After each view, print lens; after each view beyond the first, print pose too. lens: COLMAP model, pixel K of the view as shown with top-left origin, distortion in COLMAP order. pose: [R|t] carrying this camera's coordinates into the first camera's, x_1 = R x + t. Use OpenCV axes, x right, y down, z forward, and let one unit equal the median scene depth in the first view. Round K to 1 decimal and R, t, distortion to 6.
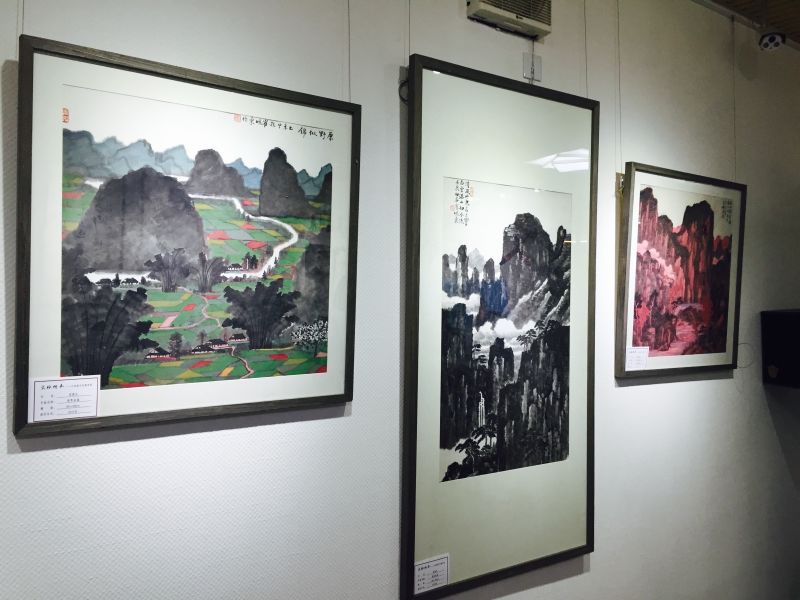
lens RADIAL K [[678.2, 0, 403.7], [0, 678.2, 292.5], [0, 0, 1]] dist [0.088445, -0.100452]
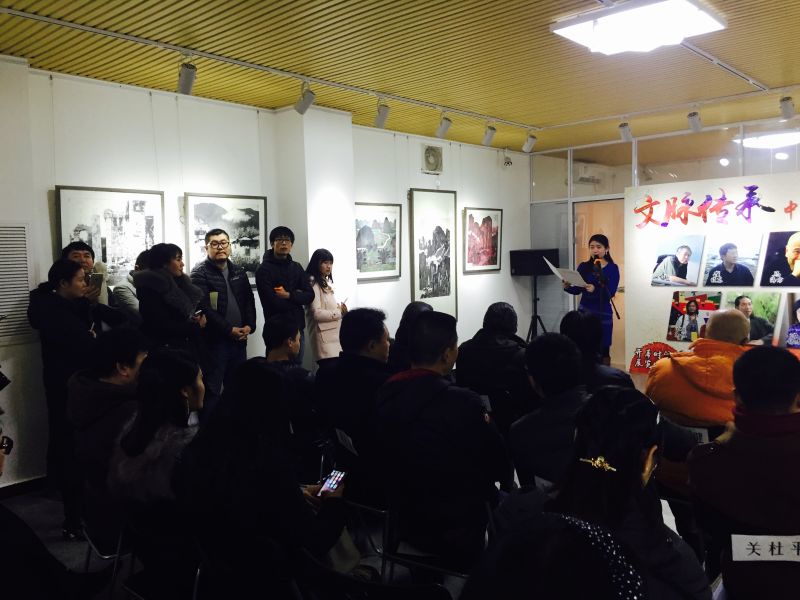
lens RADIAL K [[678.2, 0, 407.5], [0, 678.2, 295.4], [0, 0, 1]] dist [0.088445, -0.100452]
pose [[0.974895, -0.047047, 0.217640, -0.731840], [0.028379, 0.995706, 0.088119, -0.068631], [-0.220851, -0.079730, 0.972043, -2.334610]]
